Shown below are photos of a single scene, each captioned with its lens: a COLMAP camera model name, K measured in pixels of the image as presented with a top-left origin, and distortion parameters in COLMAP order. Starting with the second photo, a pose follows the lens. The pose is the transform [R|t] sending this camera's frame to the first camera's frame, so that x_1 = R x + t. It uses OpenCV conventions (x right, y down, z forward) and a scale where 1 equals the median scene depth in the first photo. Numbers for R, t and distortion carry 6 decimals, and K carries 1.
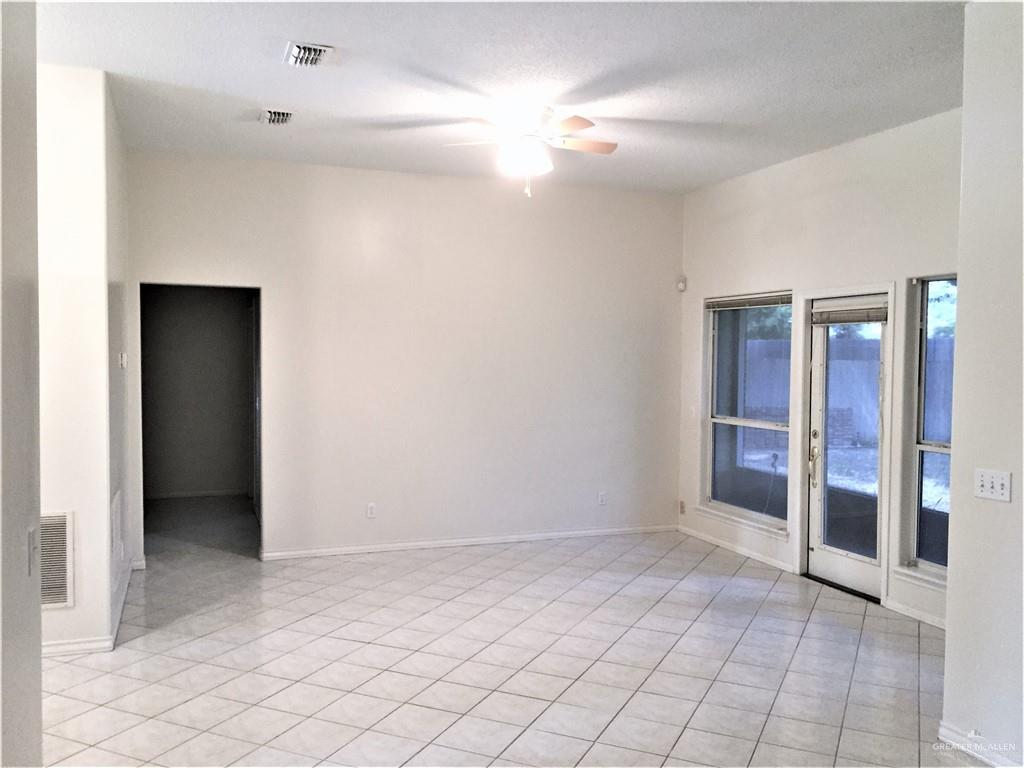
lens RADIAL K [[856.9, 0, 512.0], [0, 856.9, 384.0], [0, 0, 1]] dist [0.056012, -0.077954]
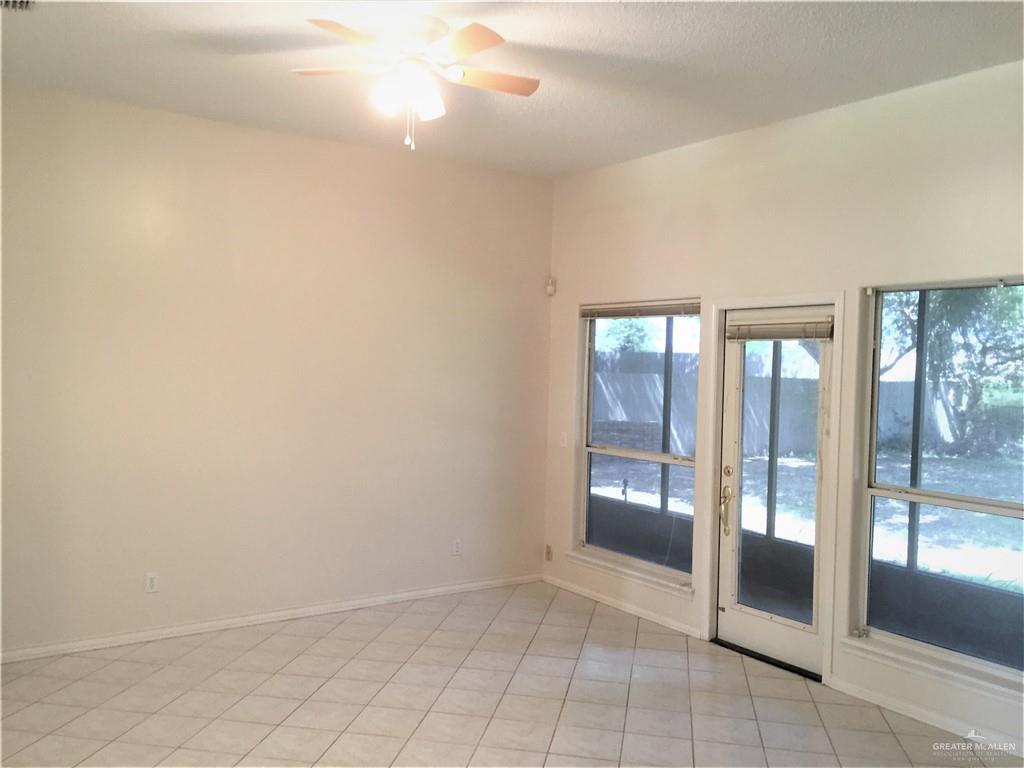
lens RADIAL K [[856.9, 0, 512.0], [0, 856.9, 384.0], [0, 0, 1]] dist [0.056012, -0.077954]
pose [[0.968106, 0.012357, 0.250237, -0.060384], [-0.010345, 0.999903, -0.009352, -0.016088], [-0.250328, 0.006465, 0.968140, 0.244619]]
